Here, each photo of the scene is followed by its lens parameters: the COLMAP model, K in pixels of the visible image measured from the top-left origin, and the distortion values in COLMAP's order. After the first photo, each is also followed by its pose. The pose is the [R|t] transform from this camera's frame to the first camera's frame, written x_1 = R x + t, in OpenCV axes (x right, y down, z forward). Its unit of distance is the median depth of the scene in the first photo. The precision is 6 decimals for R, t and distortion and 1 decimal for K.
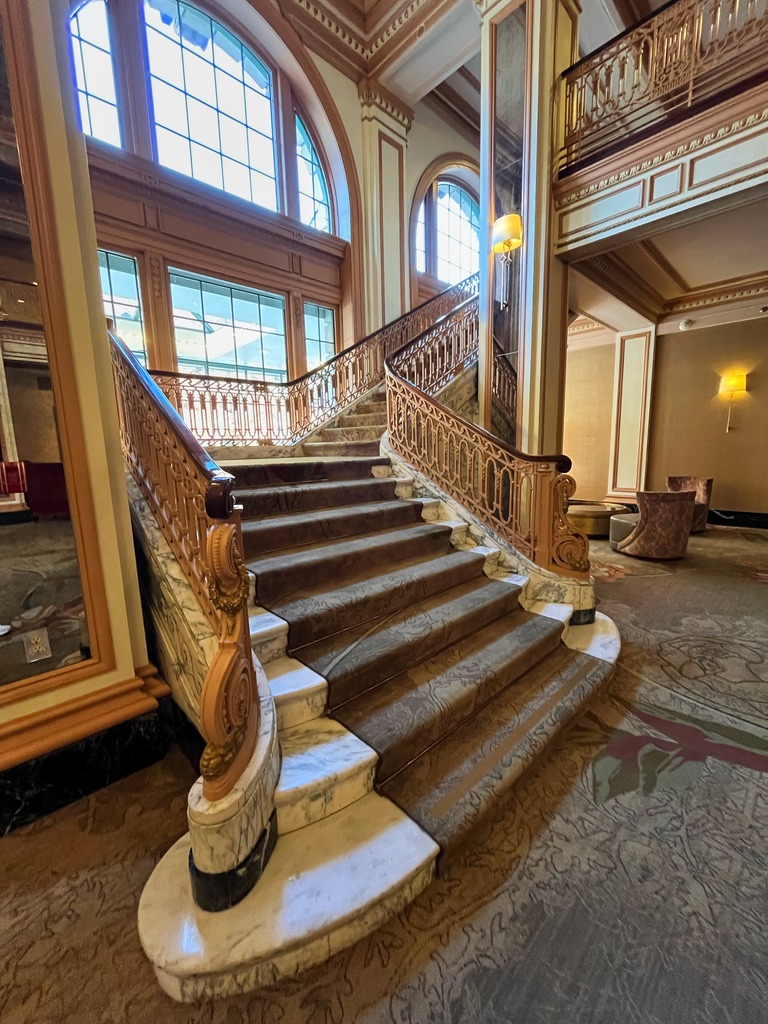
lens RADIAL K [[418.3, 0, 378.6], [0, 418.3, 517.5], [0, 0, 1]] dist [-0.003790, -0.000129]
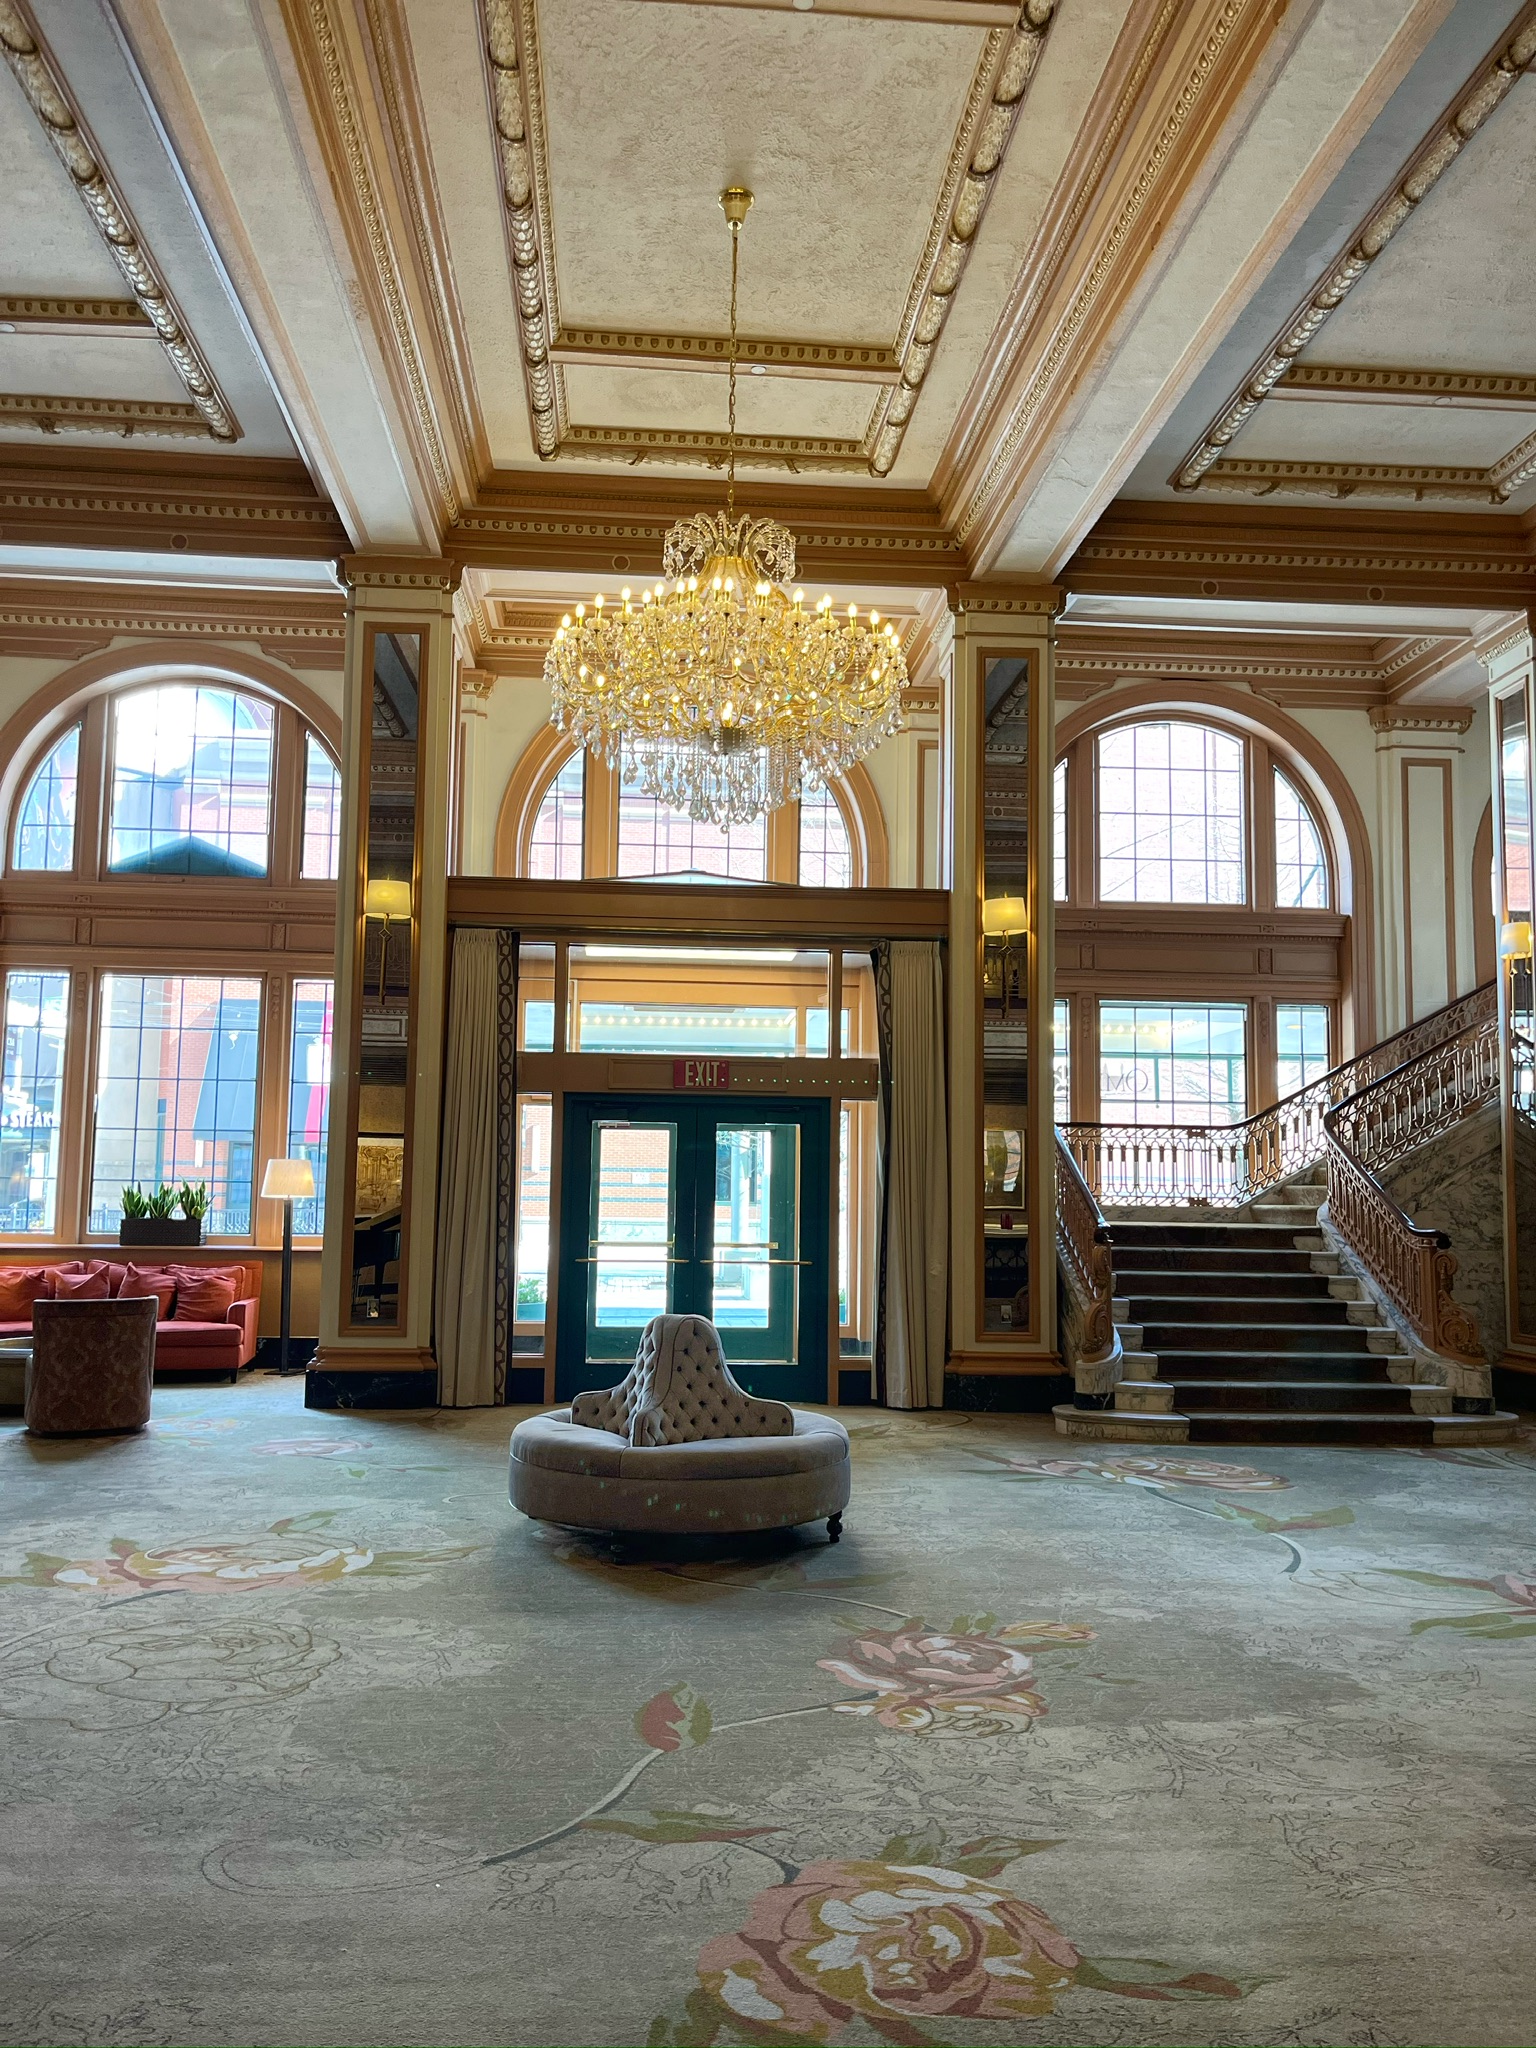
lens RADIAL K [[1573.6, 0, 759.3], [0, 1573.6, 1025.6], [0, 0, 1]] dist [0.005425, 0.000663]
pose [[0.787567, -0.029161, -0.615539, 0.876798], [-0.135488, 0.966243, -0.219129, 0.248951], [0.601151, 0.255977, 0.757030, -1.744894]]
